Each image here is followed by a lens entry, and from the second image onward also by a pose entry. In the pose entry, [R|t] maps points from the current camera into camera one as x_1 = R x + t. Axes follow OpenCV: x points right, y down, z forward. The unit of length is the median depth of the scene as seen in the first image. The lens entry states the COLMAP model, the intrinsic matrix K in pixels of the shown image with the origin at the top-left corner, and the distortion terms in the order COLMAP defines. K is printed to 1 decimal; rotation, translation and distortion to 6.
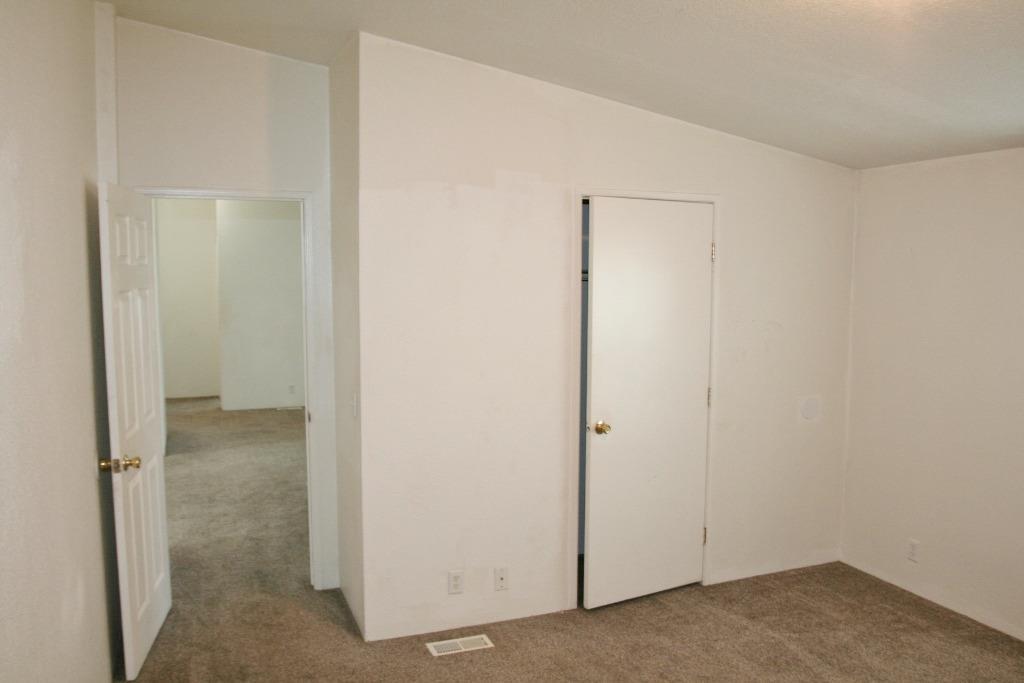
lens RADIAL K [[817.1, 0, 514.6], [0, 817.1, 347.5], [0, 0, 1]] dist [-0.098215, 0.059418]
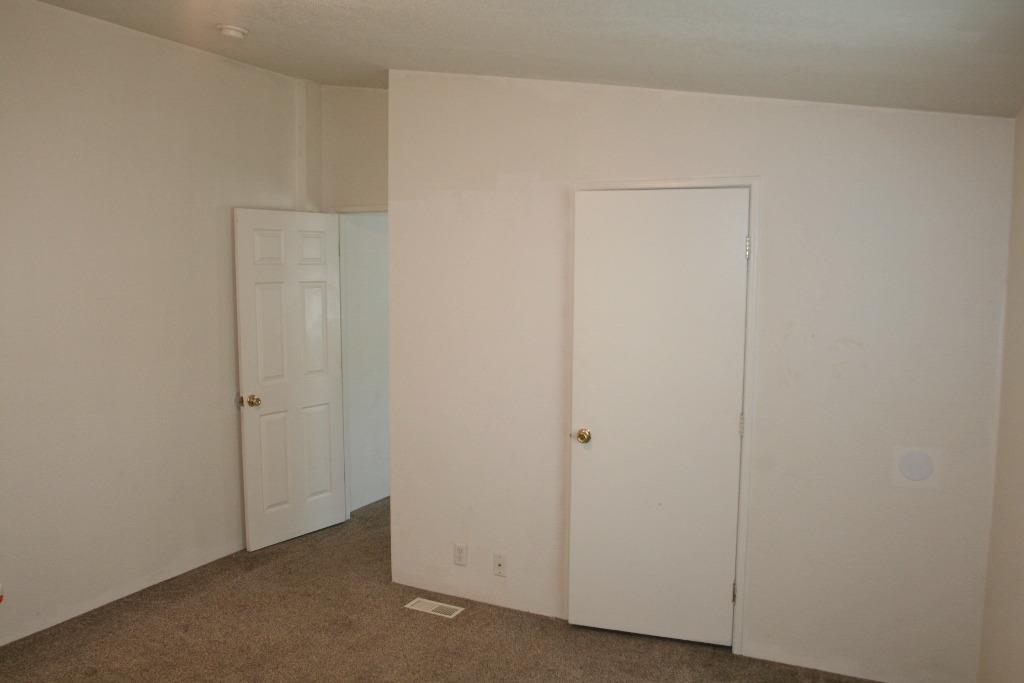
lens RADIAL K [[817.1, 0, 514.6], [0, 817.1, 347.5], [0, 0, 1]] dist [-0.098215, 0.059418]
pose [[0.655895, 0.072863, -0.751328, 0.767200], [-0.072016, 0.996830, 0.033803, -0.030990], [0.751409, 0.031936, 0.659063, 0.319865]]
